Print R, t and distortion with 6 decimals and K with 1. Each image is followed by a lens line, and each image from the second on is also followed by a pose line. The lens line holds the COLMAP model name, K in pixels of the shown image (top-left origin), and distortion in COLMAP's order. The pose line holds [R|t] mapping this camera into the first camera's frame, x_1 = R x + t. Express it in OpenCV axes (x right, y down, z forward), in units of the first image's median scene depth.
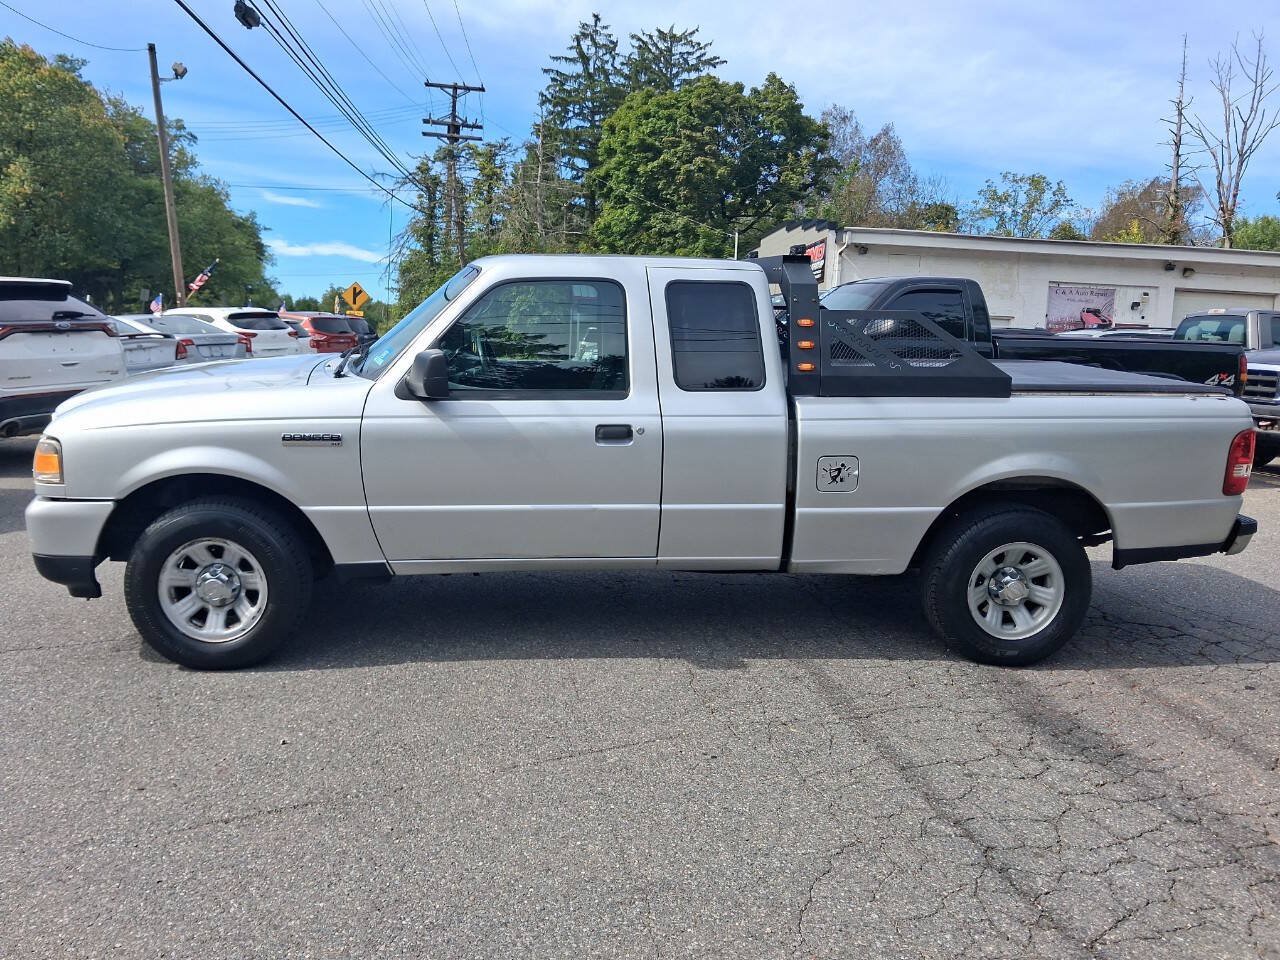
lens RADIAL K [[1021.2, 0, 631.0], [0, 1021.2, 519.0], [0, 0, 1]] dist [0.030733, -0.051906]
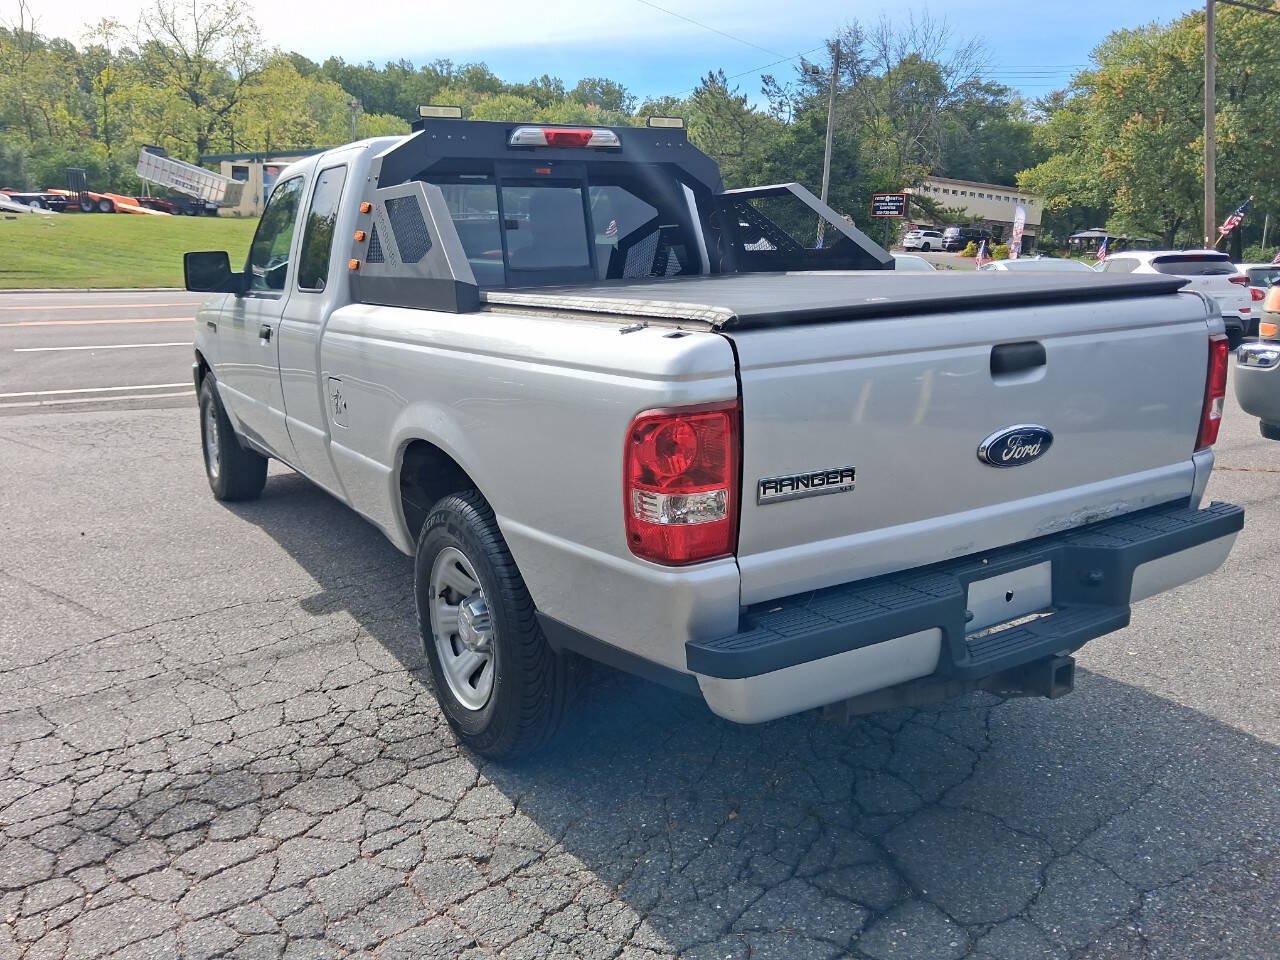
lens RADIAL K [[1031.5, 0, 623.1], [0, 1031.5, 501.4], [0, 0, 1]] dist [-0.005541, 0.015193]
pose [[0.438016, 0.188020, -0.879085, 0.153497], [-0.169578, 0.977609, 0.124598, -0.016089], [0.882828, 0.094497, 0.460093, 0.127646]]
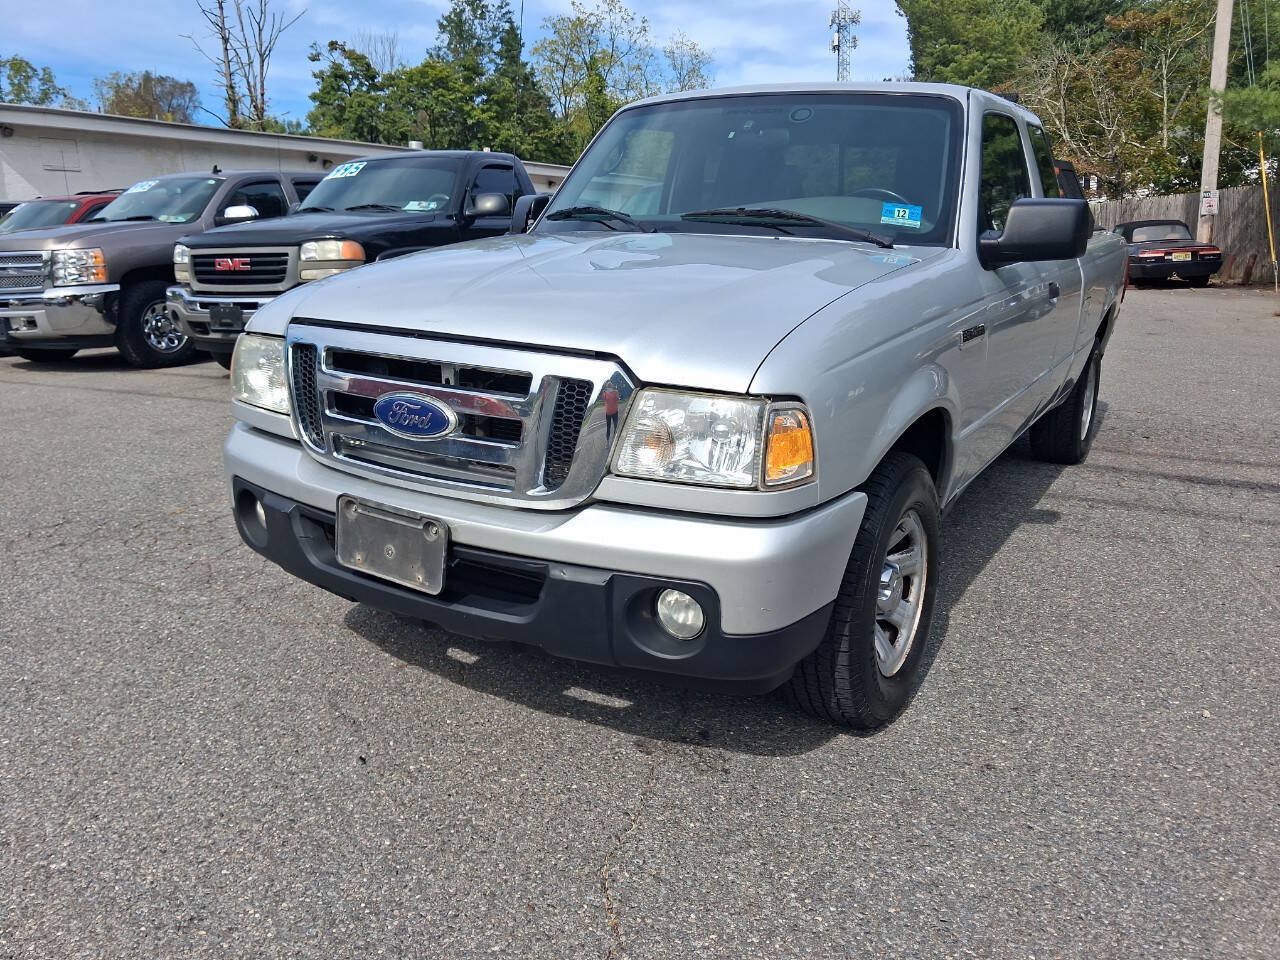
lens RADIAL K [[990.7, 0, 623.0], [0, 990.7, 483.9], [0, 0, 1]] dist [0.069217, -0.095527]
pose [[0.614897, -0.233472, 0.753255, -0.142948], [0.181855, 0.971407, 0.152636, -0.017998], [-0.767353, 0.043128, 0.639773, 0.107635]]
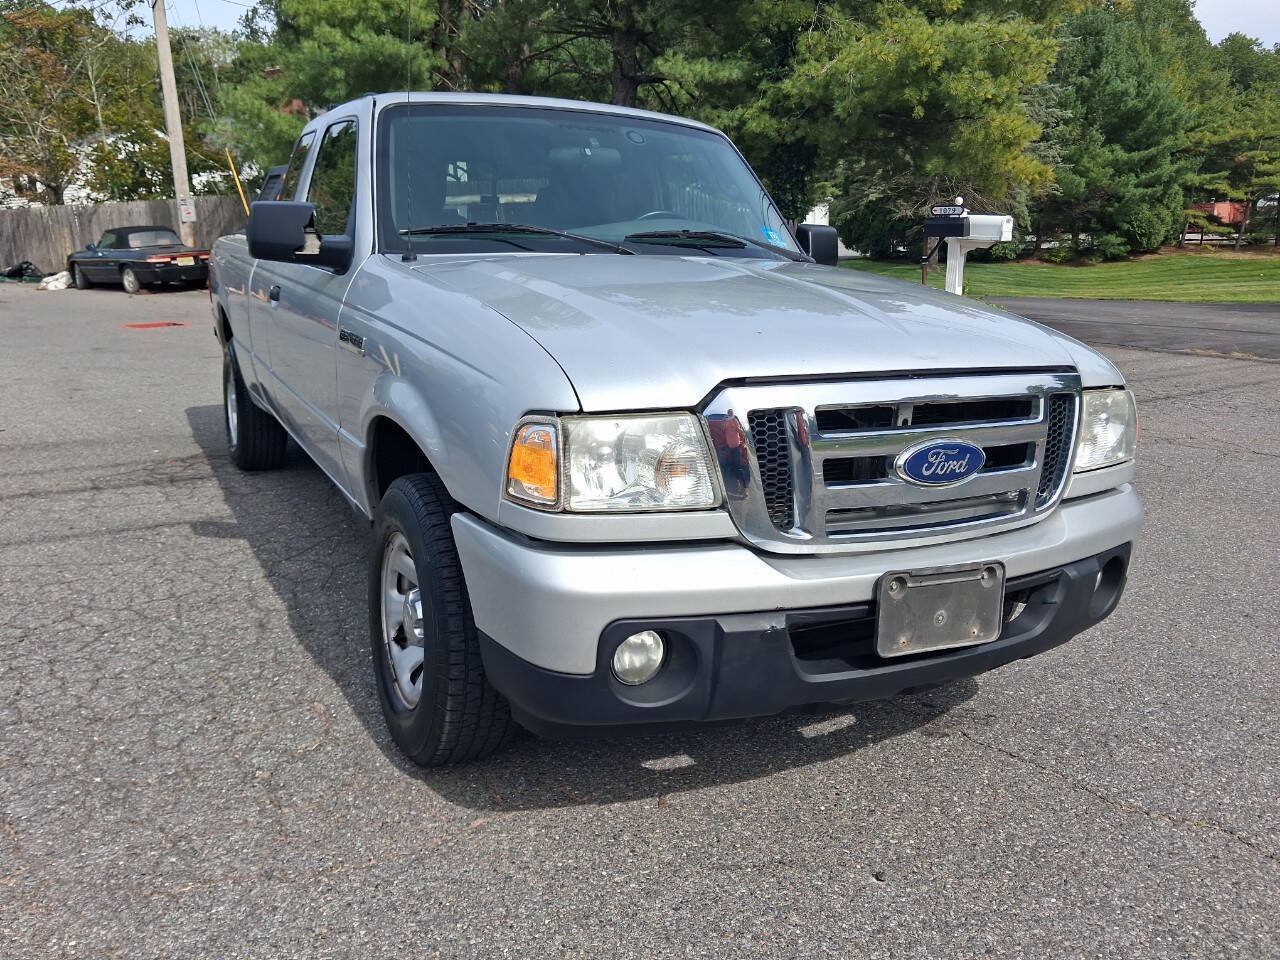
lens RADIAL K [[994.0, 0, 599.0], [0, 994.0, 477.8], [0, 0, 1]] dist [0.065933, -0.102898]
pose [[-0.340300, -0.262520, 0.902928, -0.149448], [0.171811, 0.926714, 0.334189, -0.041511], [-0.924487, 0.268858, -0.270257, 0.213108]]
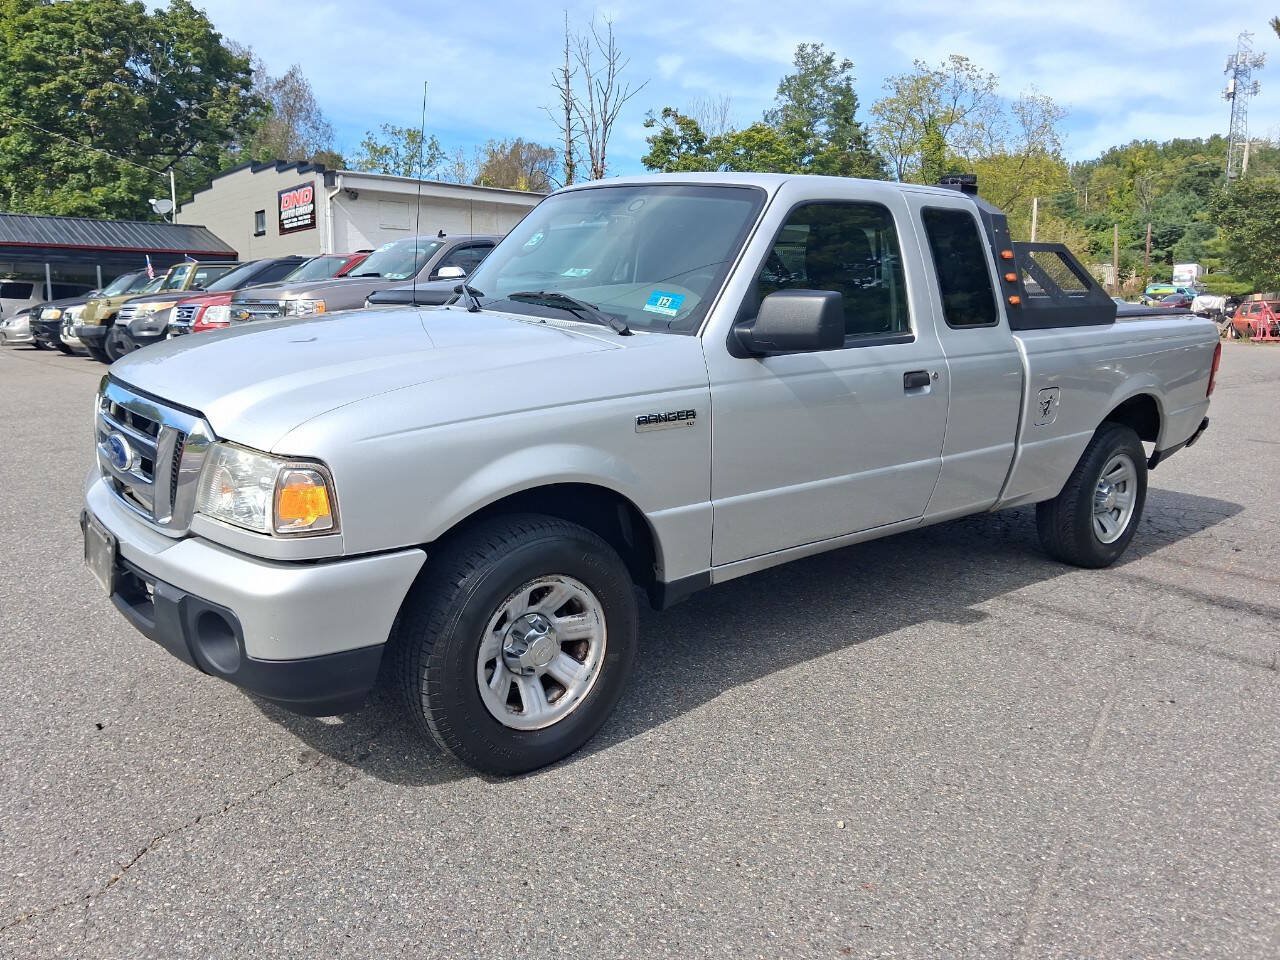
lens RADIAL K [[1009.1, 0, 623.4], [0, 1009.1, 481.7], [0, 0, 1]] dist [0.030095, -0.017298]
pose [[0.835785, -0.125041, 0.534629, -0.104811], [0.117140, 0.991912, 0.048868, -0.010392], [-0.536416, 0.021783, 0.843673, 0.058805]]
